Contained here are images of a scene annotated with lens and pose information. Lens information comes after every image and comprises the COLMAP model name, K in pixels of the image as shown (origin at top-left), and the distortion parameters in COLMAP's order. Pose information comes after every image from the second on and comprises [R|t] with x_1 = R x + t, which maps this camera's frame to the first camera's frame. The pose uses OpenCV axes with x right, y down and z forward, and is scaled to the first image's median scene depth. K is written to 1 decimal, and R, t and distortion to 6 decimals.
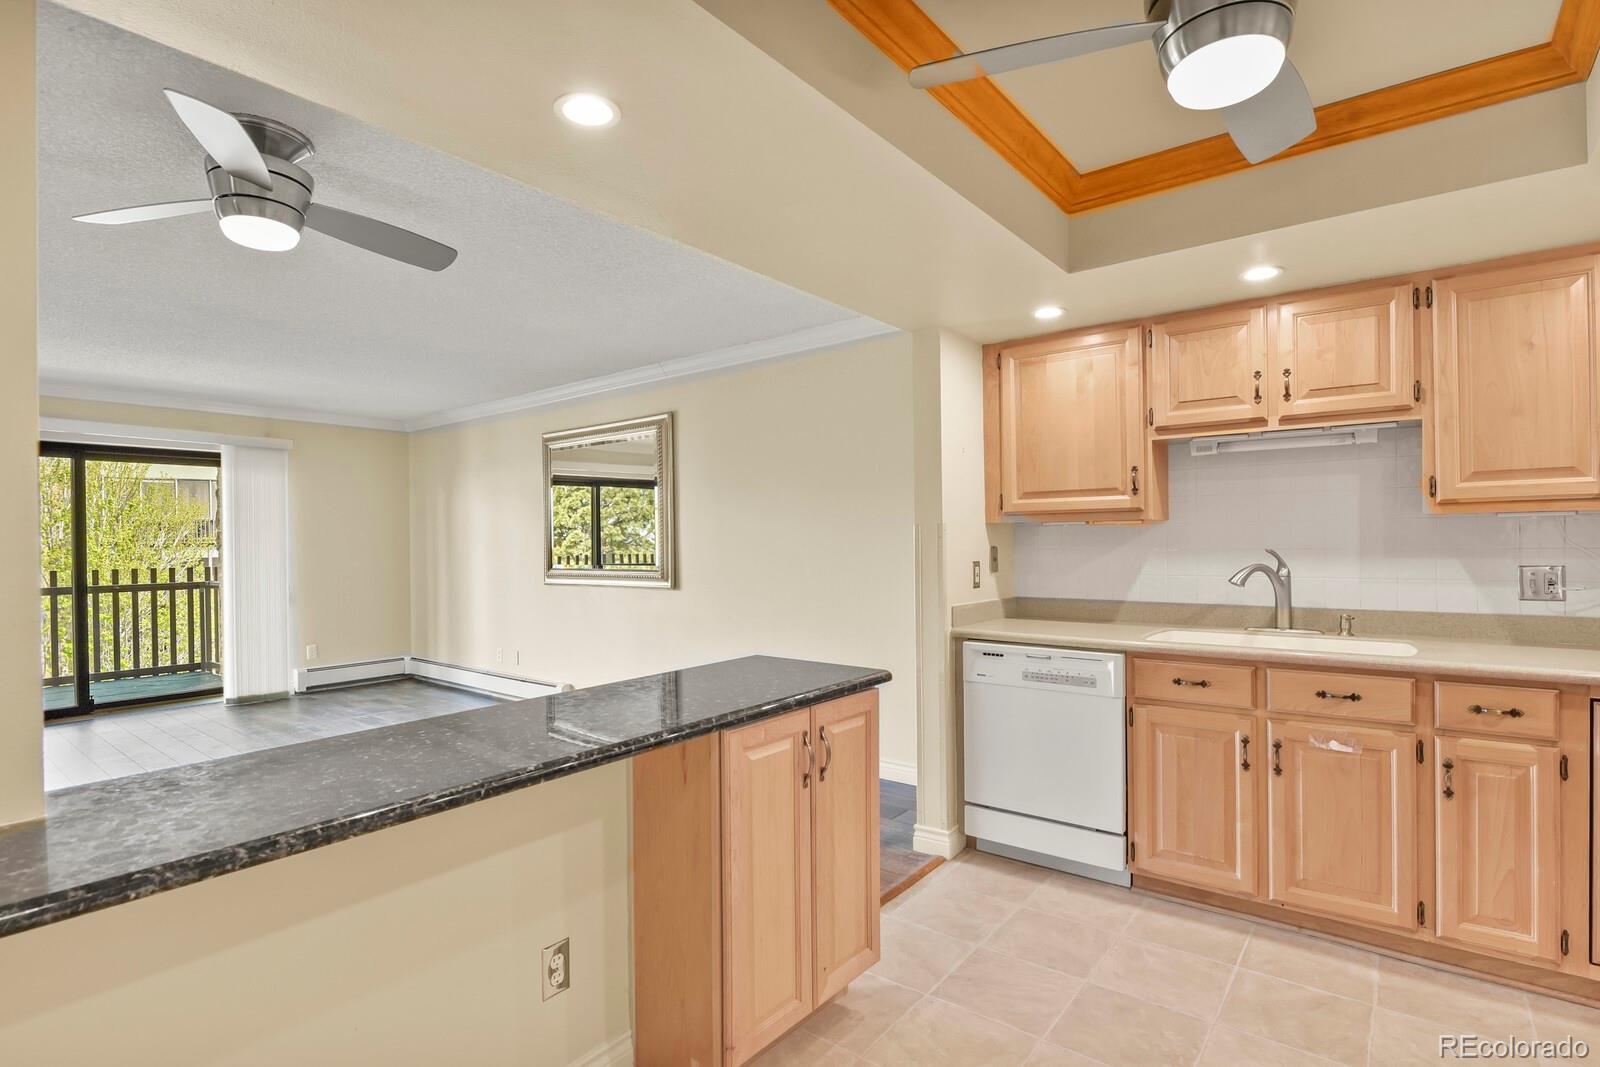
lens RADIAL K [[775.2, 0, 800.8], [0, 775.2, 539.0], [0, 0, 1]] dist [-0.009909, -0.002847]
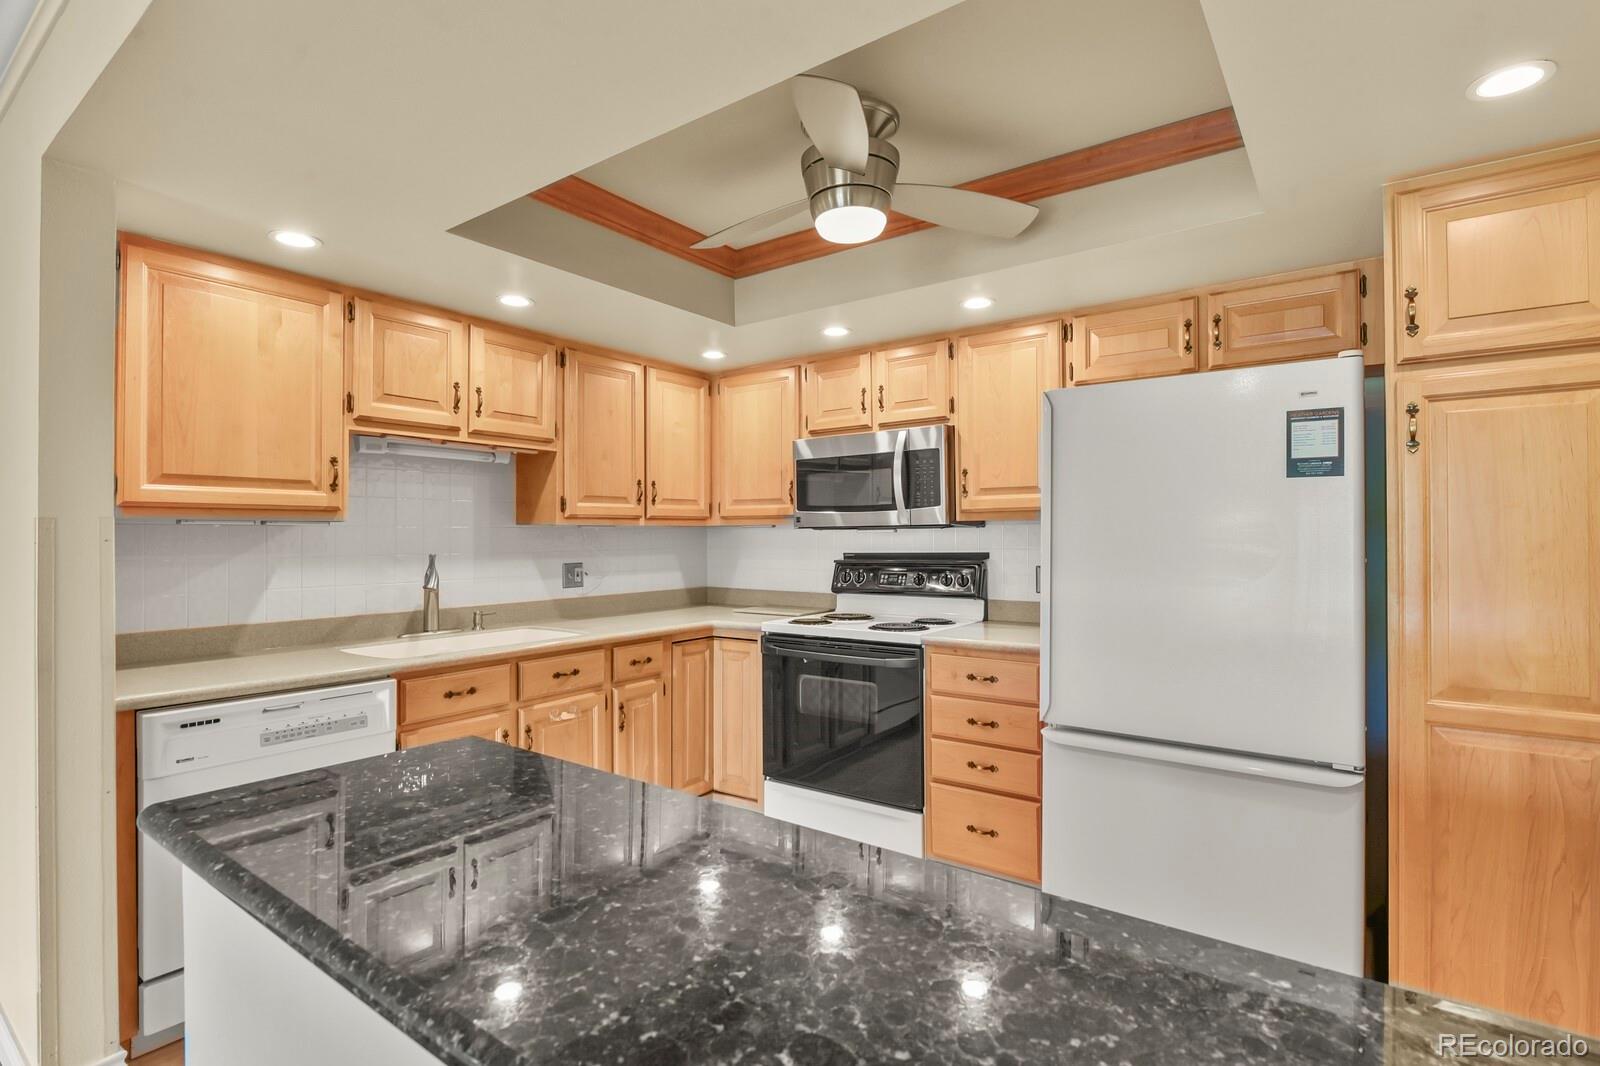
lens RADIAL K [[775.2, 0, 794.2], [0, 775.2, 527.6], [0, 0, 1]] dist [-0.009909, -0.002847]
pose [[-0.032948, 0.022842, 0.999196, -0.451957], [0.003852, 0.999734, -0.022727, 0.002889], [-0.999450, 0.003100, -0.033028, 0.577318]]
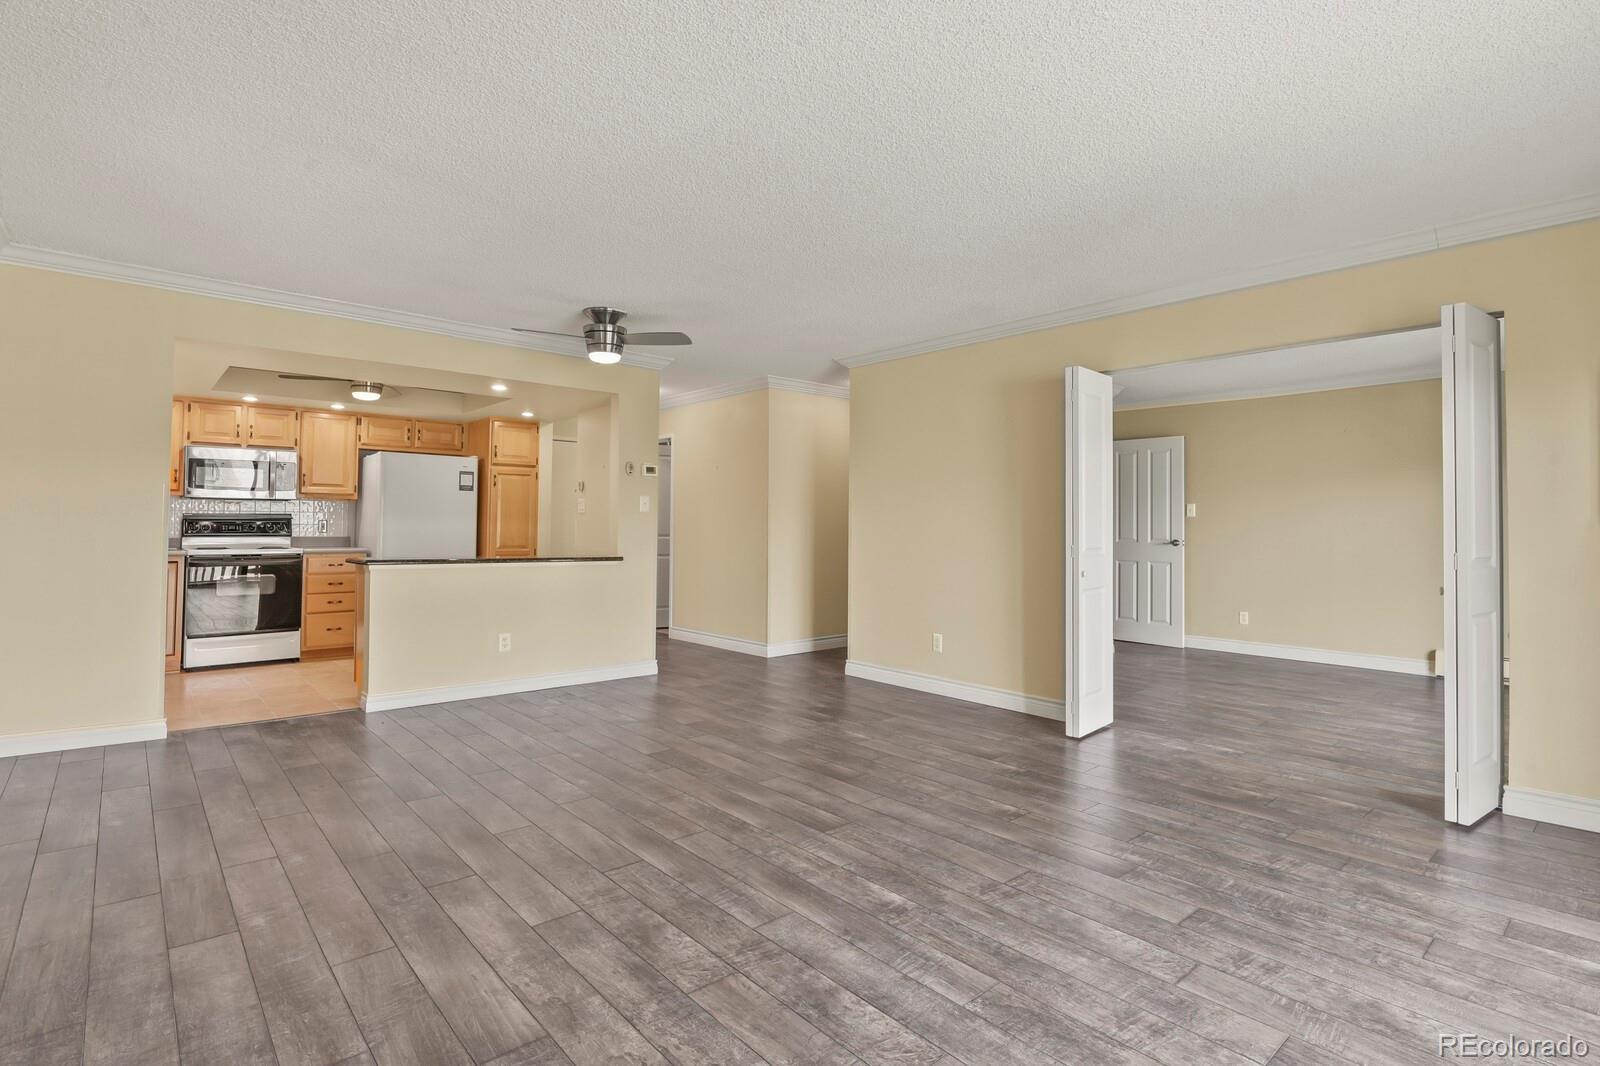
lens RADIAL K [[775.2, 0, 796.1], [0, 775.2, 501.8], [0, 0, 1]] dist [-0.009909, -0.002847]
pose [[-0.985155, 0.008936, 0.171437, -1.088847], [0.002657, 0.999318, -0.036821, 0.058836], [-0.171649, -0.035819, -0.984507, 2.026694]]
